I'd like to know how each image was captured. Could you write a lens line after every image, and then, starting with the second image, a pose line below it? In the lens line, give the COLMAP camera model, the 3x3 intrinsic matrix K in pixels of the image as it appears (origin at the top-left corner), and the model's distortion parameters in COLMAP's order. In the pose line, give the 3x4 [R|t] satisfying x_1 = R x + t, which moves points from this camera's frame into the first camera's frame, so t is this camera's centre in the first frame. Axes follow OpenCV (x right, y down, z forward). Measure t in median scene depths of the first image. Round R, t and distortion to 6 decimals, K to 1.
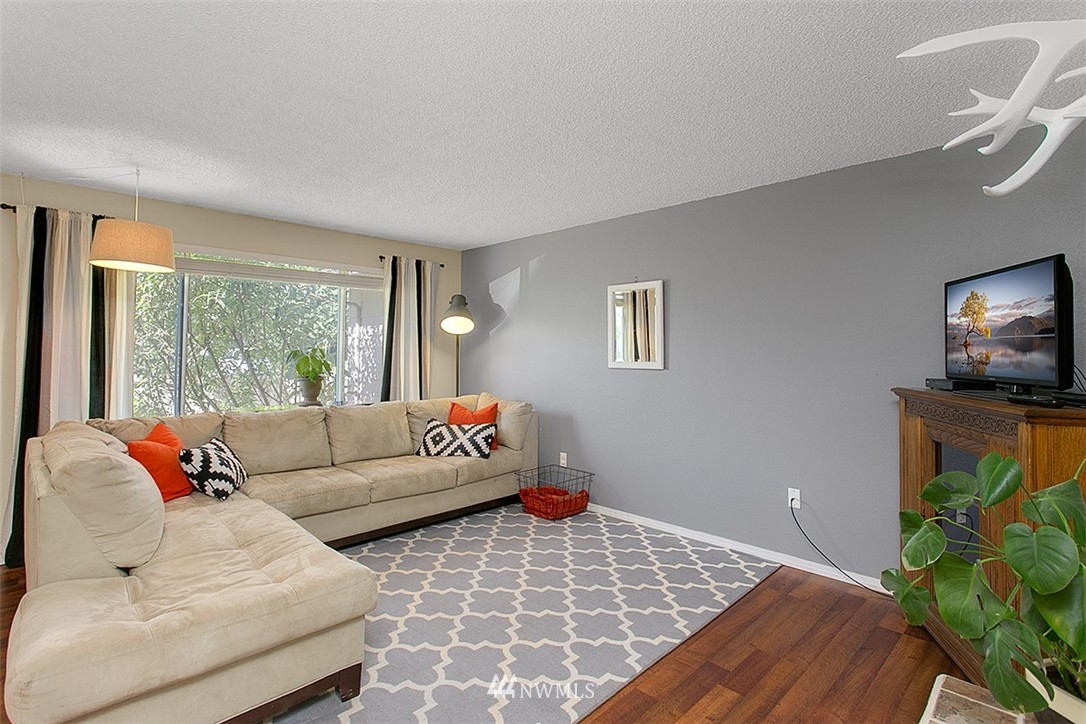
lens RADIAL K [[532.5, 0, 547.5], [0, 532.5, 336.5], [0, 0, 1]] dist [0.000440, -0.000296]
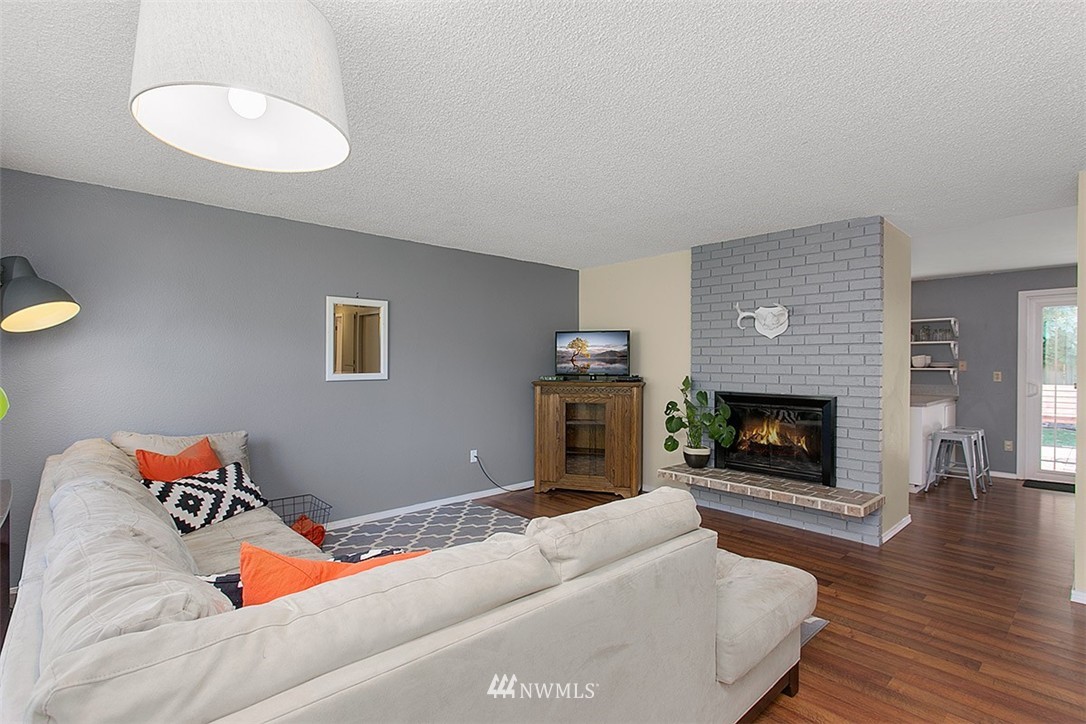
lens RADIAL K [[525.4, 0, 543.0], [0, 525.4, 362.0], [0, 0, 1]] dist [-0.000544, 0.001117]
pose [[0.045739, -0.006258, 0.998934, -1.323335], [-0.029717, 0.999529, 0.007622, 0.007669], [-0.998511, -0.030034, 0.045532, 0.893716]]
